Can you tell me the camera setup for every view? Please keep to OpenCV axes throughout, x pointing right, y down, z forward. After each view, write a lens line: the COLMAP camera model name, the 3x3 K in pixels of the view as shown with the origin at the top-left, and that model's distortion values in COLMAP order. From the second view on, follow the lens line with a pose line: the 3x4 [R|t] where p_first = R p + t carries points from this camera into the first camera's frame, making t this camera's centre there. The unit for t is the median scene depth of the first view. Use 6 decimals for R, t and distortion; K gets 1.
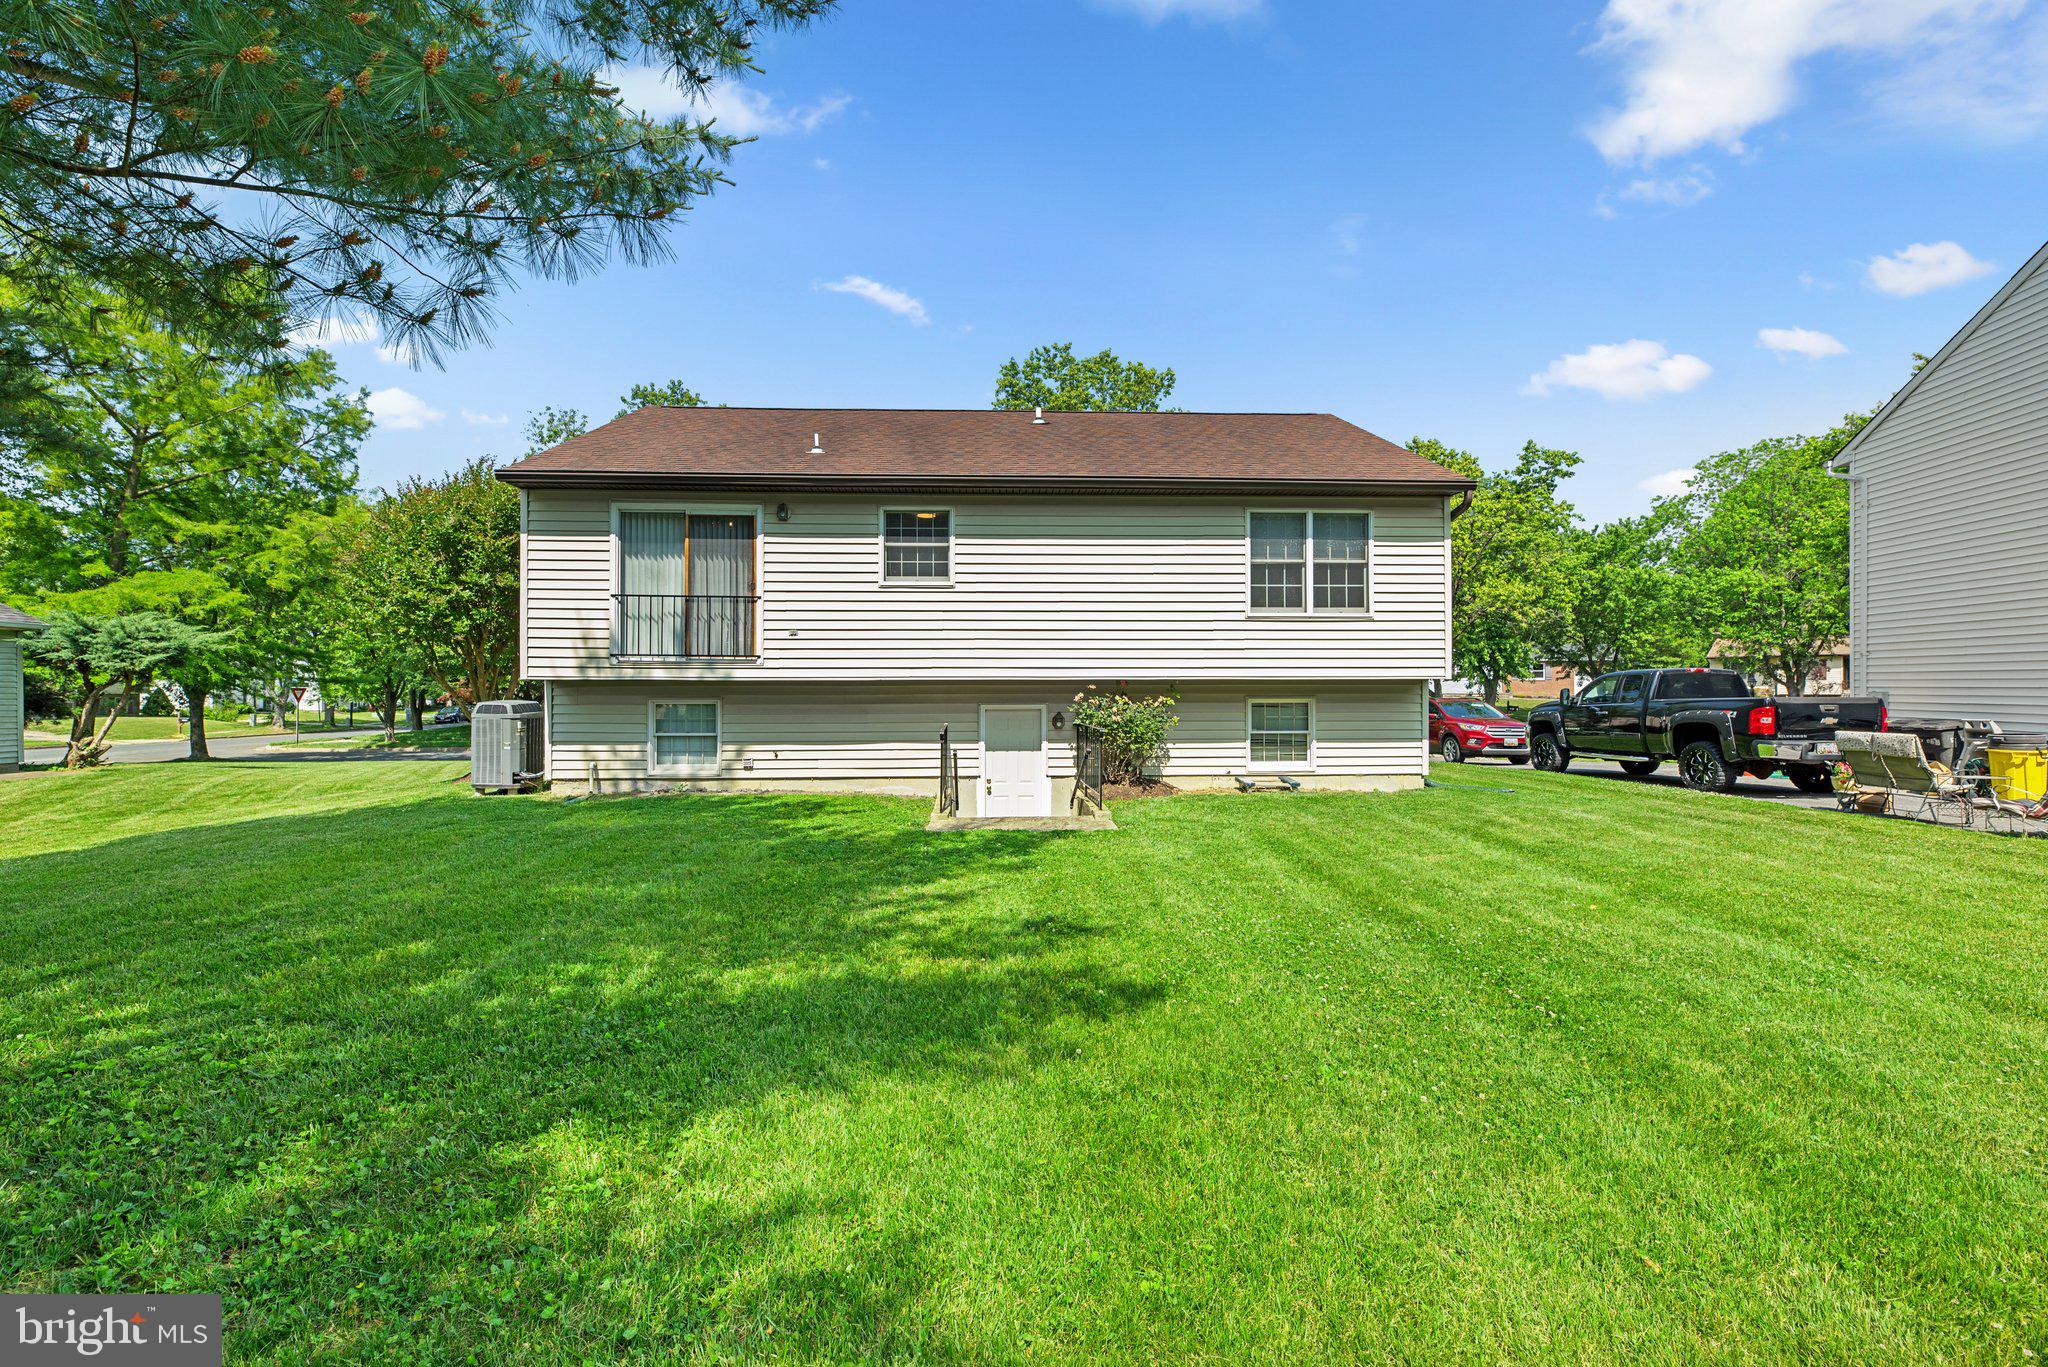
lens RADIAL K [[870.6, 0, 1019.6], [0, 870.6, 679.6], [0, 0, 1]] dist [-0.002960, -0.000198]
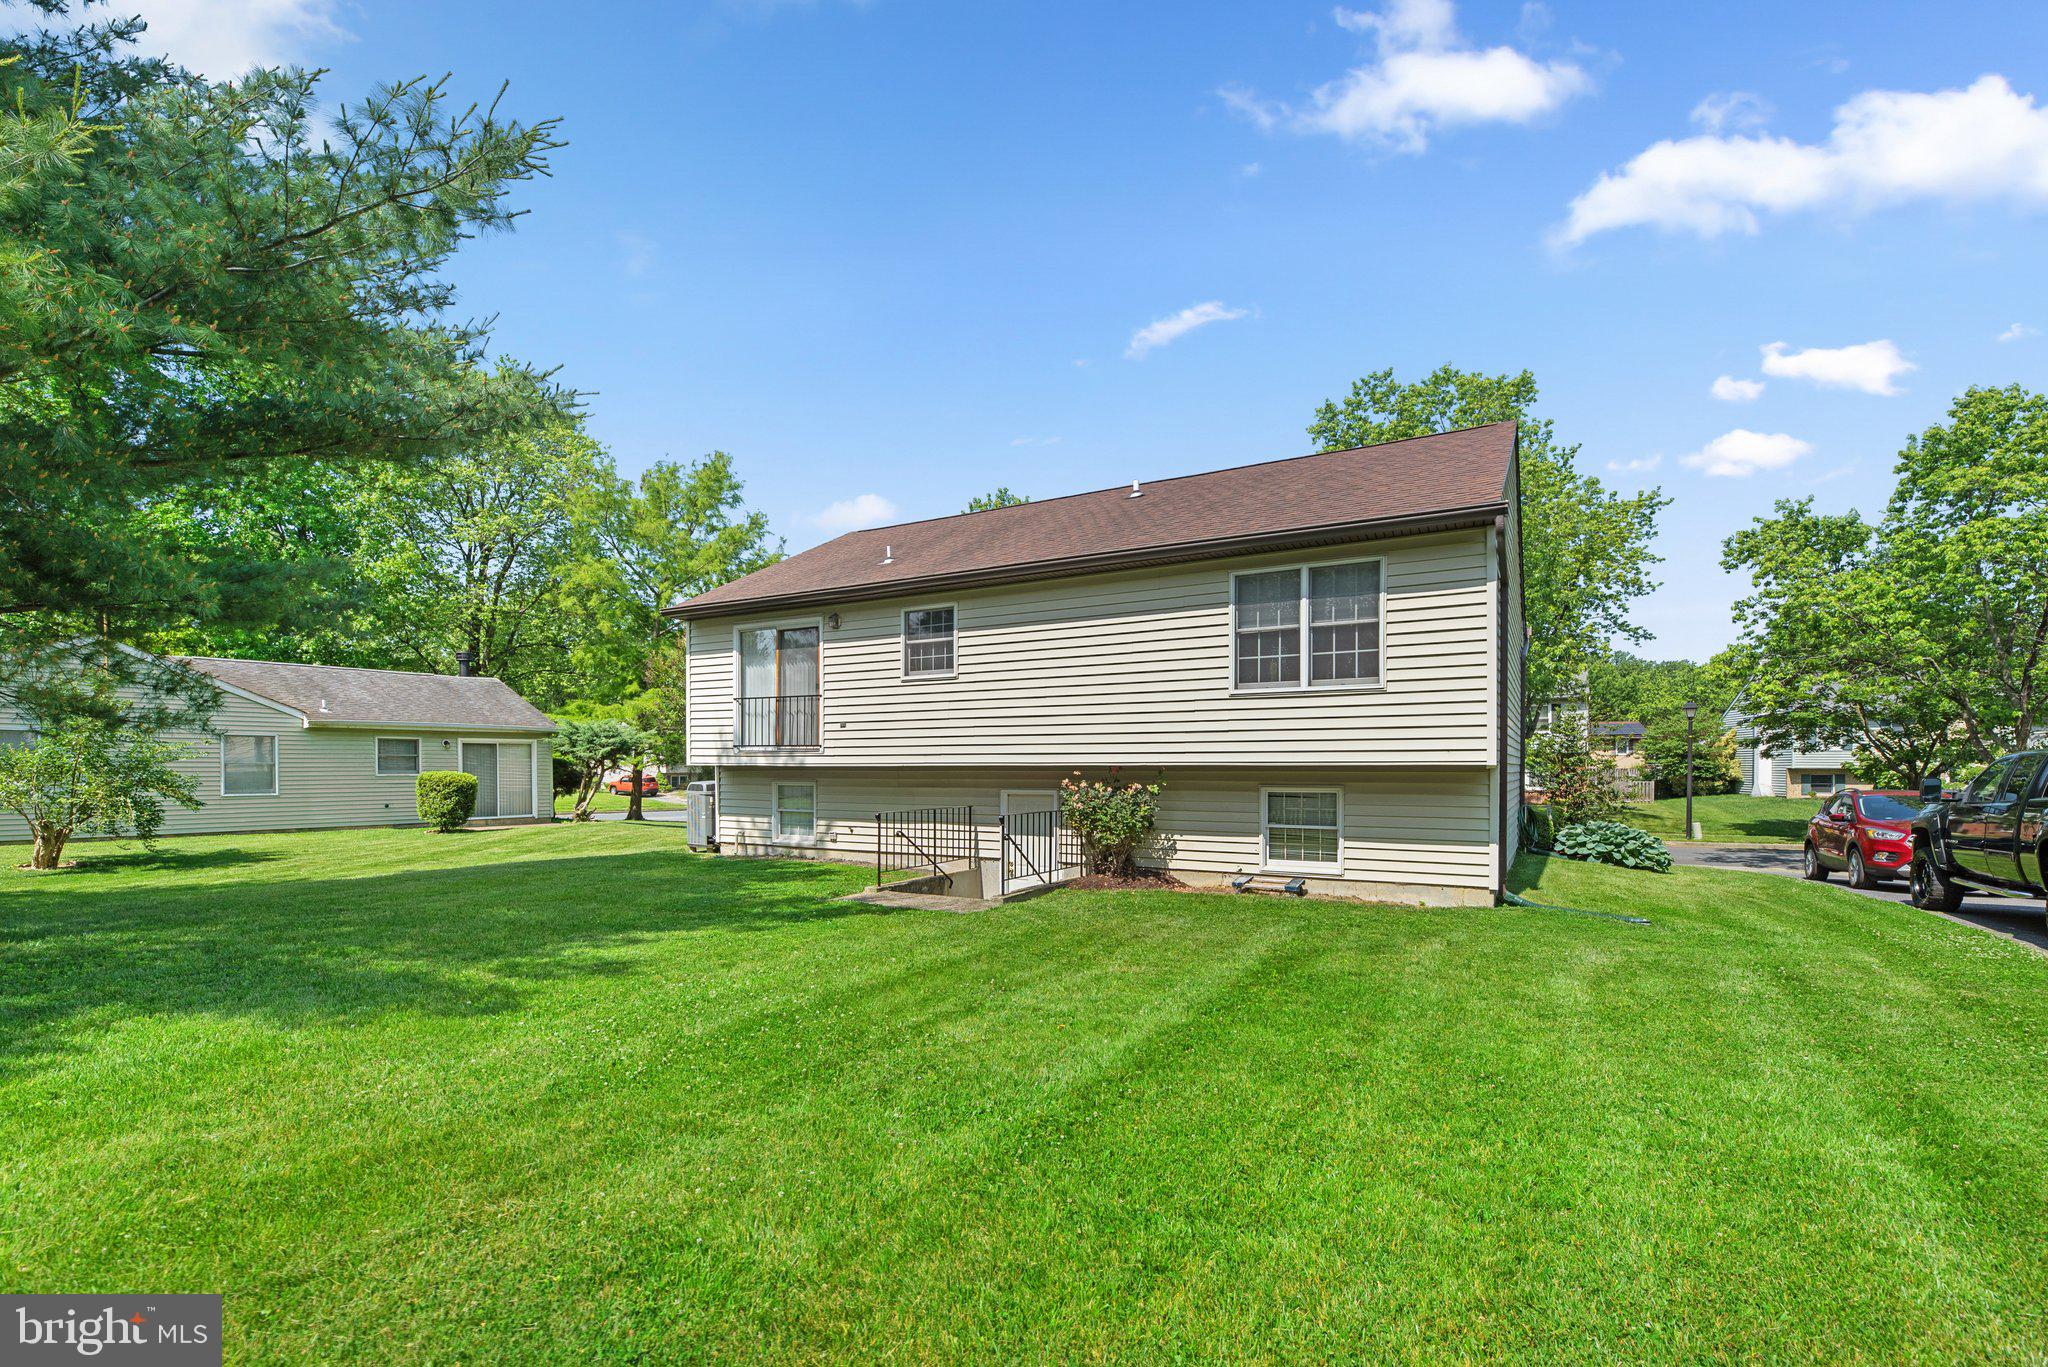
lens RADIAL K [[870.6, 0, 919.4], [0, 870.6, 783.4], [0, 0, 1]] dist [-0.002960, -0.000198]
pose [[0.840074, 0.011302, -0.542354, 0.449117], [0.002204, 0.999704, 0.024247, -0.004048], [0.542468, -0.021565, 0.839800, 0.079875]]
